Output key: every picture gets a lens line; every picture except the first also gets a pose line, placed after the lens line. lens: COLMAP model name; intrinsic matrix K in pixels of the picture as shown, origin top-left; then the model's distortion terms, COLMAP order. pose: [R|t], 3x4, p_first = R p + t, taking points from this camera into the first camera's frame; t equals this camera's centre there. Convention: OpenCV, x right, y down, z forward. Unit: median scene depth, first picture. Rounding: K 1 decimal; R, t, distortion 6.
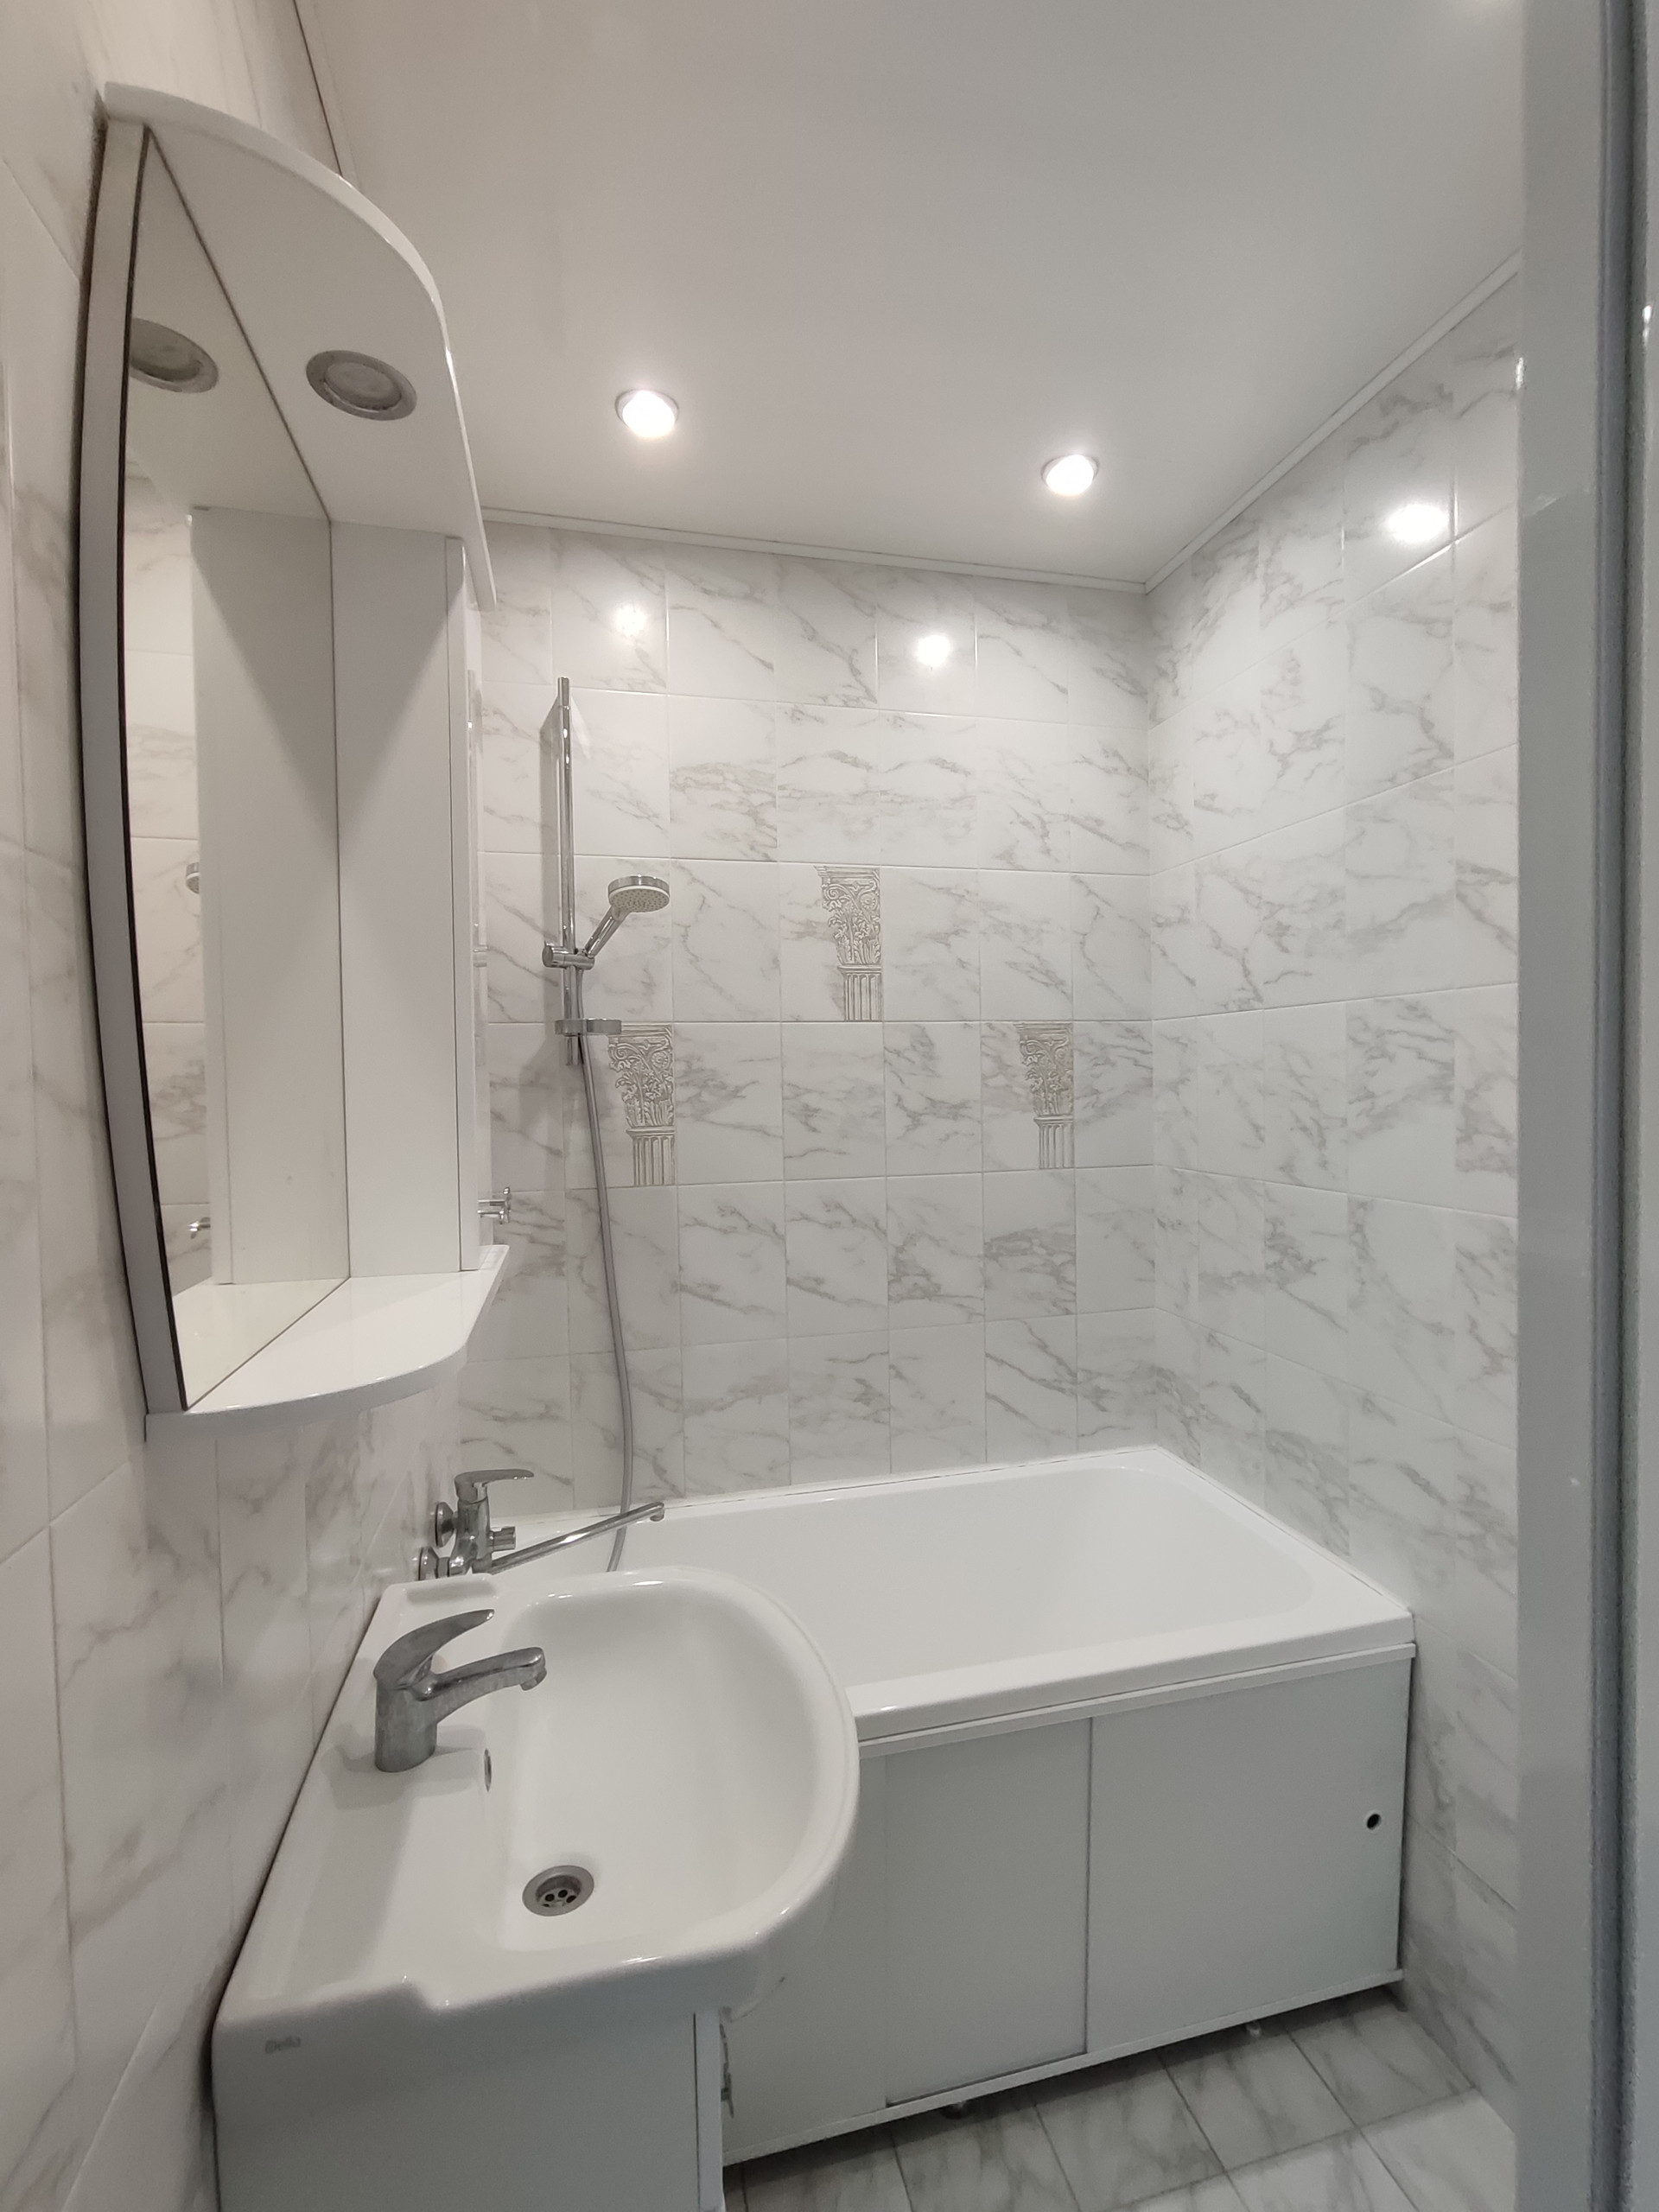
lens RADIAL K [[1022.5, 0, 842.6], [0, 1022.5, 1111.6], [0, 0, 1]] dist [-0.014180, 0.015481]
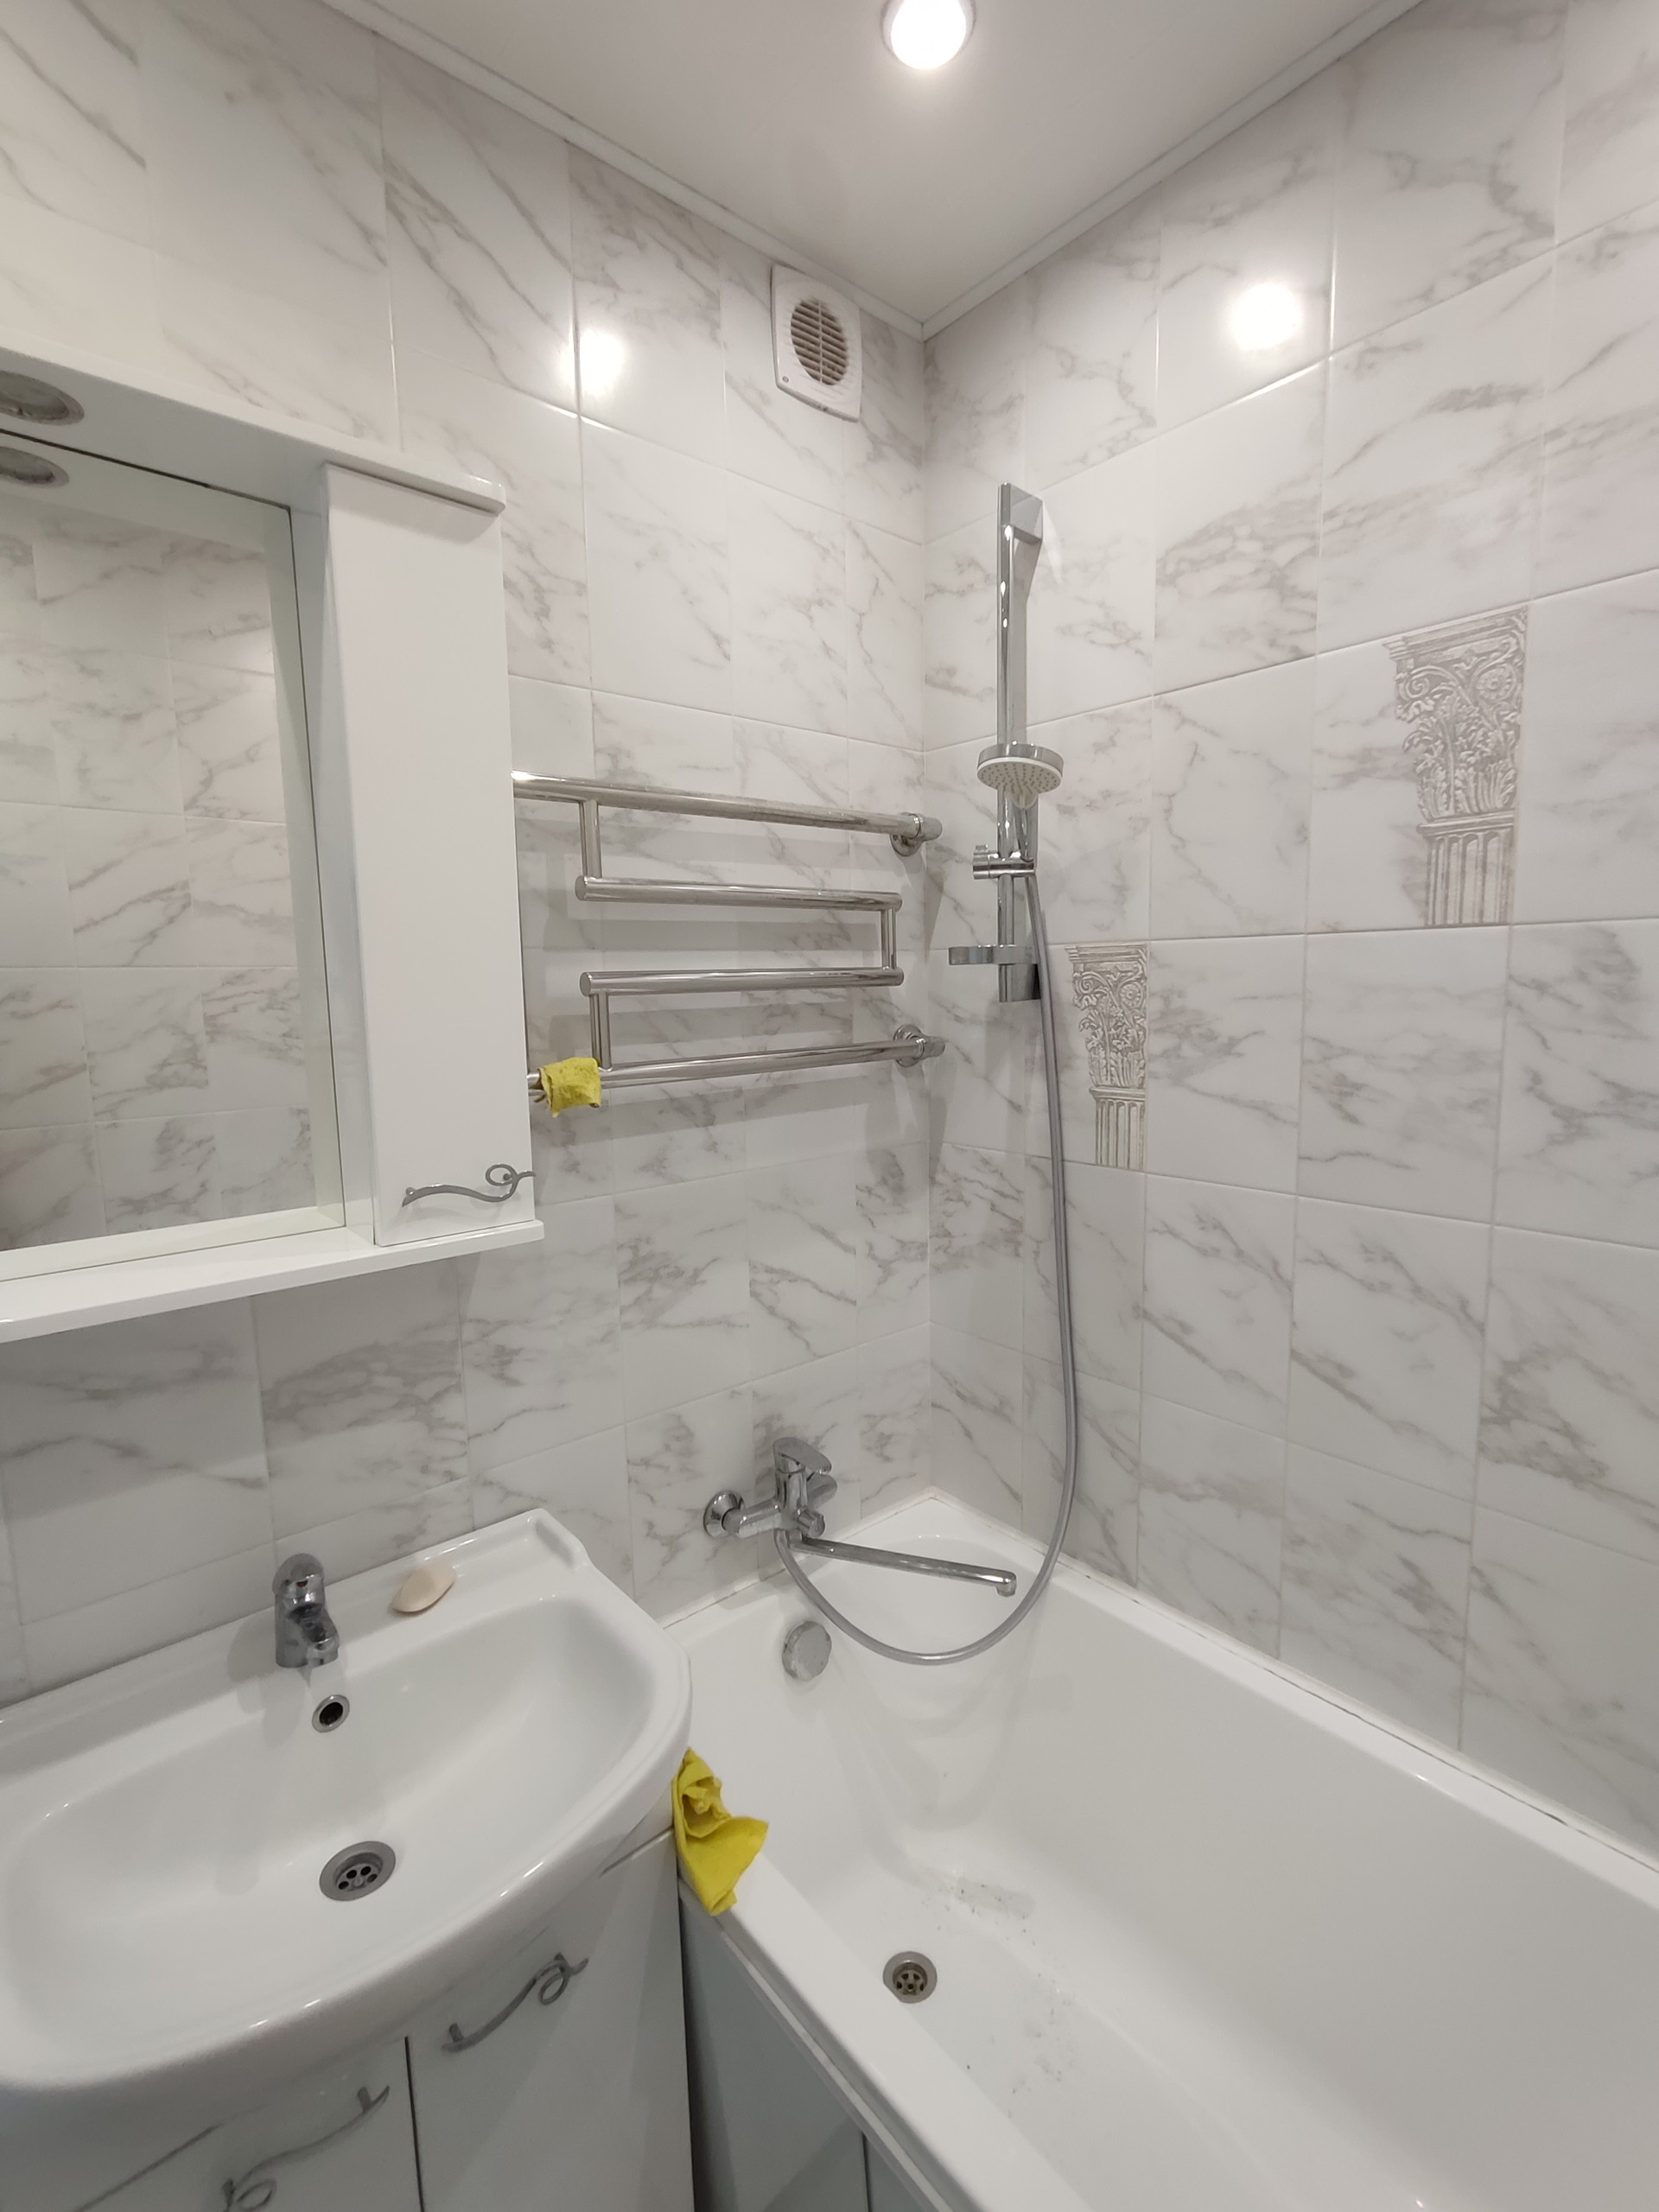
lens RADIAL K [[1022.5, 0, 842.6], [0, 1022.5, 1111.6], [0, 0, 1]] dist [-0.014180, 0.015481]
pose [[0.449013, 0.124062, -0.884871, 0.363171], [-0.019936, 0.991459, 0.128890, -0.056801], [0.893303, -0.040232, 0.447651, 0.493751]]
